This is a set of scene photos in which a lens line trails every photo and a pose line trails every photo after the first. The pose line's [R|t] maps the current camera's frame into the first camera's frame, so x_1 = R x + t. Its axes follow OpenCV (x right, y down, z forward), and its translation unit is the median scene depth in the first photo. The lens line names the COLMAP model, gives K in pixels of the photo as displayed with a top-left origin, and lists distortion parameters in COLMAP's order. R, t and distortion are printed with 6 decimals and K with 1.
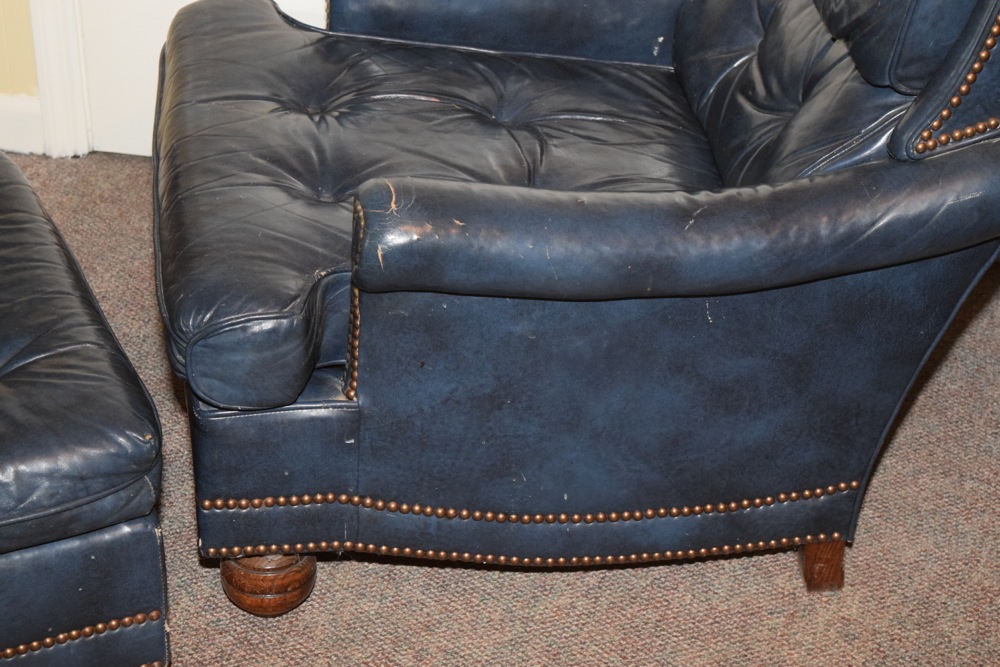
lens RADIAL K [[2251.4, 0, 504.8], [0, 2251.4, 338.8], [0, 0, 1]] dist [0.072857, 0.000000]
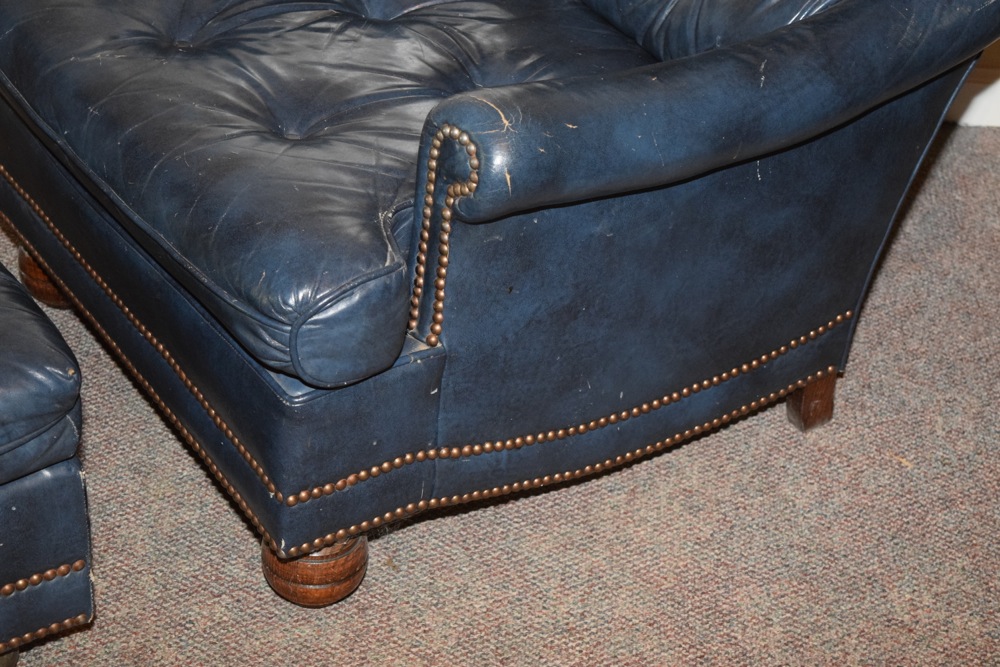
lens RADIAL K [[2251.4, 0, 505.3], [0, 2251.4, 338.7], [0, 0, 1]] dist [0.072857, 0.000000]
pose [[0.896385, -0.232385, 0.377480, -0.376006], [0.207380, 0.972477, 0.106220, -0.064701], [-0.391774, -0.016932, 0.919906, 0.154941]]
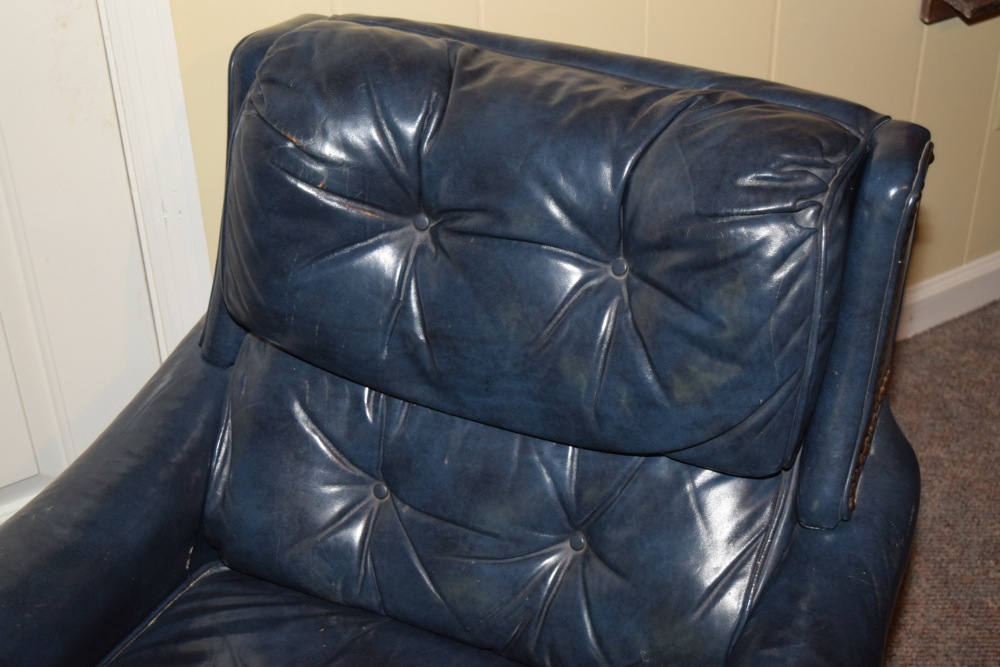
lens RADIAL K [[1588.8, 0, 501.6], [0, 1588.8, 335.8], [0, 0, 1]] dist [-0.006333, 0.000000]
pose [[0.496048, -0.529327, 0.688294, -0.277816], [0.477392, 0.828394, 0.293018, -0.378093], [-0.725282, 0.183235, 0.663620, 0.633977]]
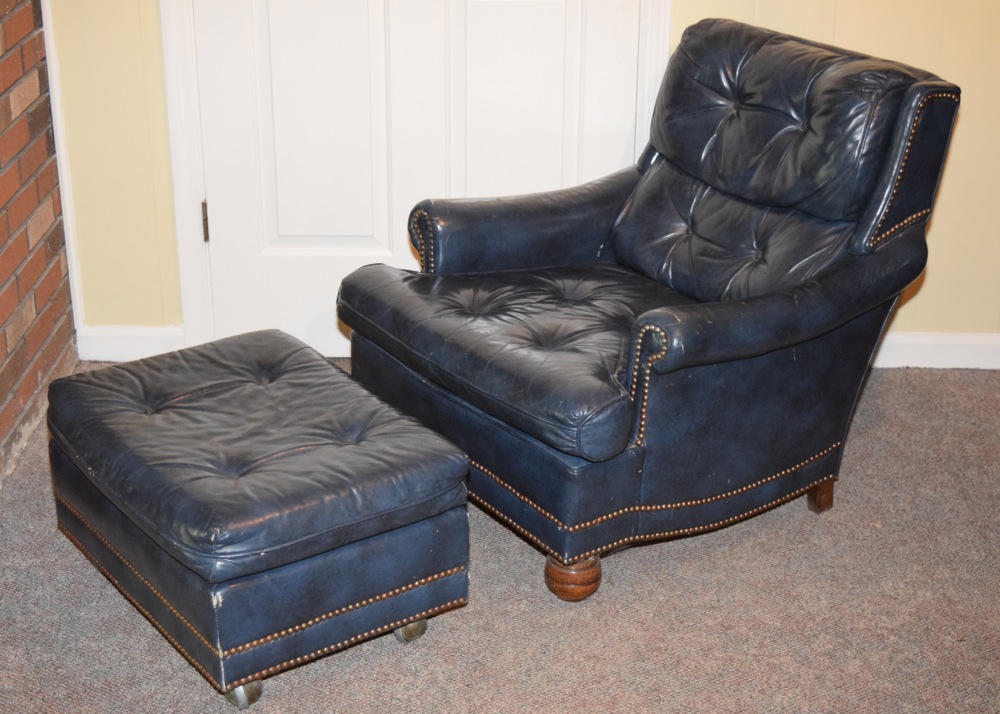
lens RADIAL K [[1676.6, 0, 476.7], [0, 1676.6, 344.2], [0, 0, 1]] dist [-0.021152, 0.000000]
pose [[0.879853, -0.196925, 0.432528, -0.706041], [0.258465, 0.962025, -0.087775, 0.032039], [-0.398817, 0.189023, 0.897338, -0.116340]]
